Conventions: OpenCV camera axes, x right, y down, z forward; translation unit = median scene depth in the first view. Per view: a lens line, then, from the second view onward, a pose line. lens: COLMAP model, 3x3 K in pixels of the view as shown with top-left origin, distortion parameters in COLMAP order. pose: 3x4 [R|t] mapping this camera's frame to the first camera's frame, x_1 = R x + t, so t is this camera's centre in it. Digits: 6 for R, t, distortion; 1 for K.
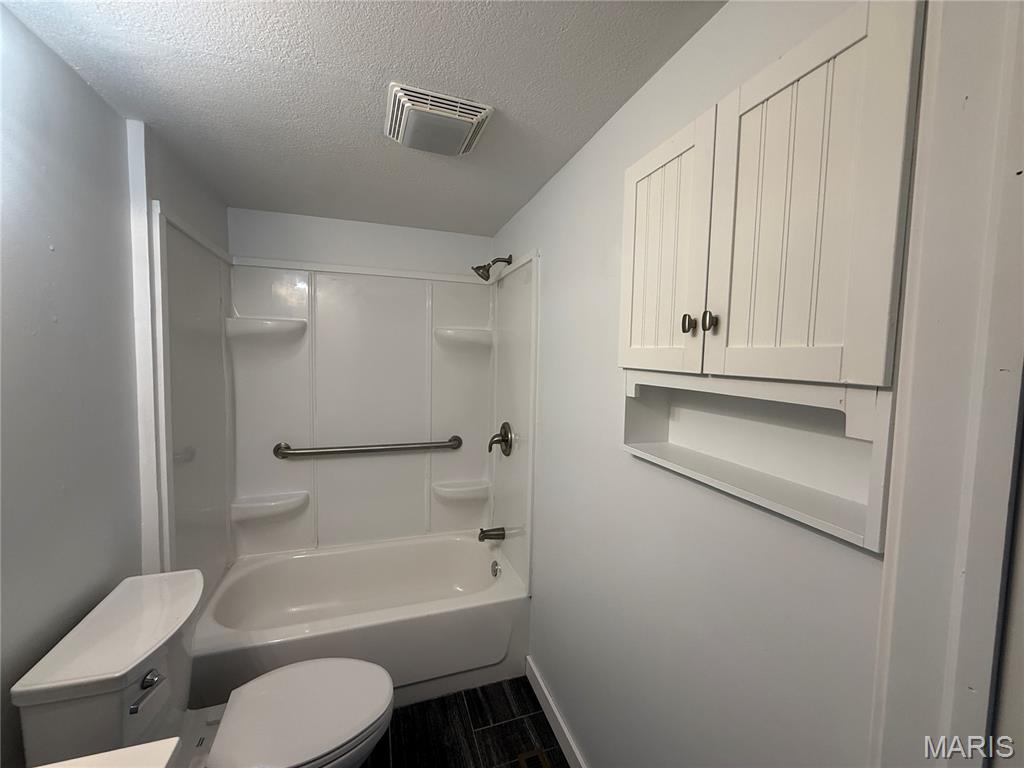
lens RADIAL K [[408.4, 0, 509.7], [0, 408.4, 380.6], [0, 0, 1]] dist [0.001444, -0.000172]
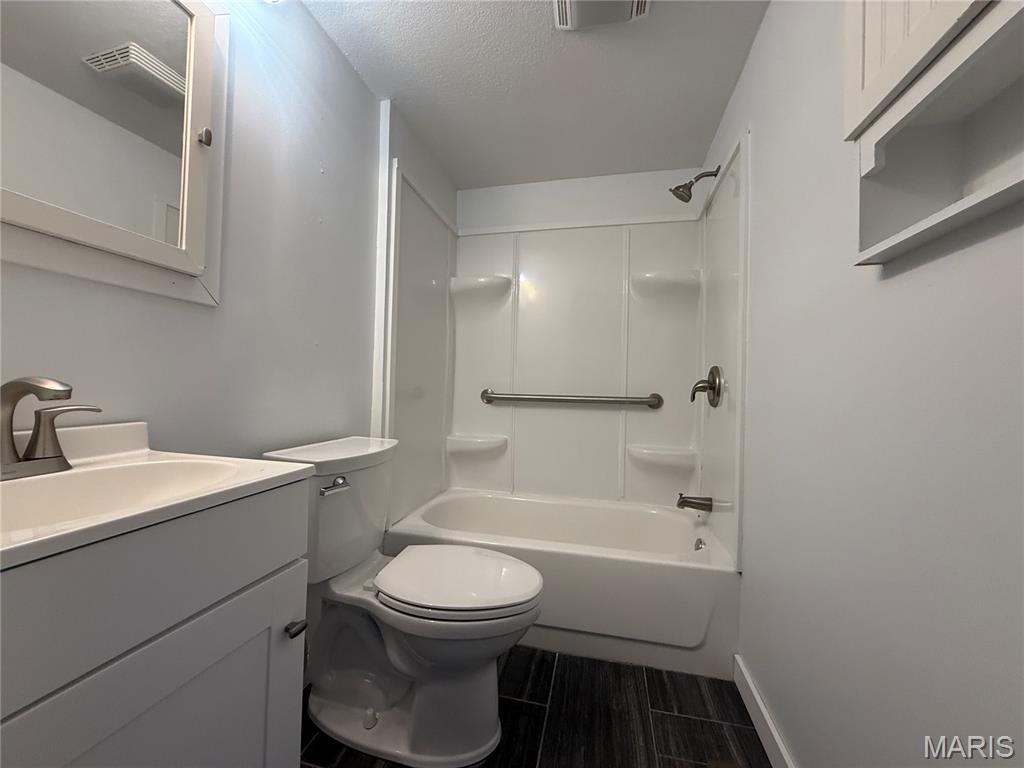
lens RADIAL K [[408.4, 0, 508.6], [0, 408.4, 385.2], [0, 0, 1]] dist [0.001444, -0.000172]
pose [[0.845925, -0.006707, -0.533260, 0.085919], [-0.039766, 0.996344, -0.075614, 0.238677], [0.531818, 0.085169, 0.842565, 0.102087]]
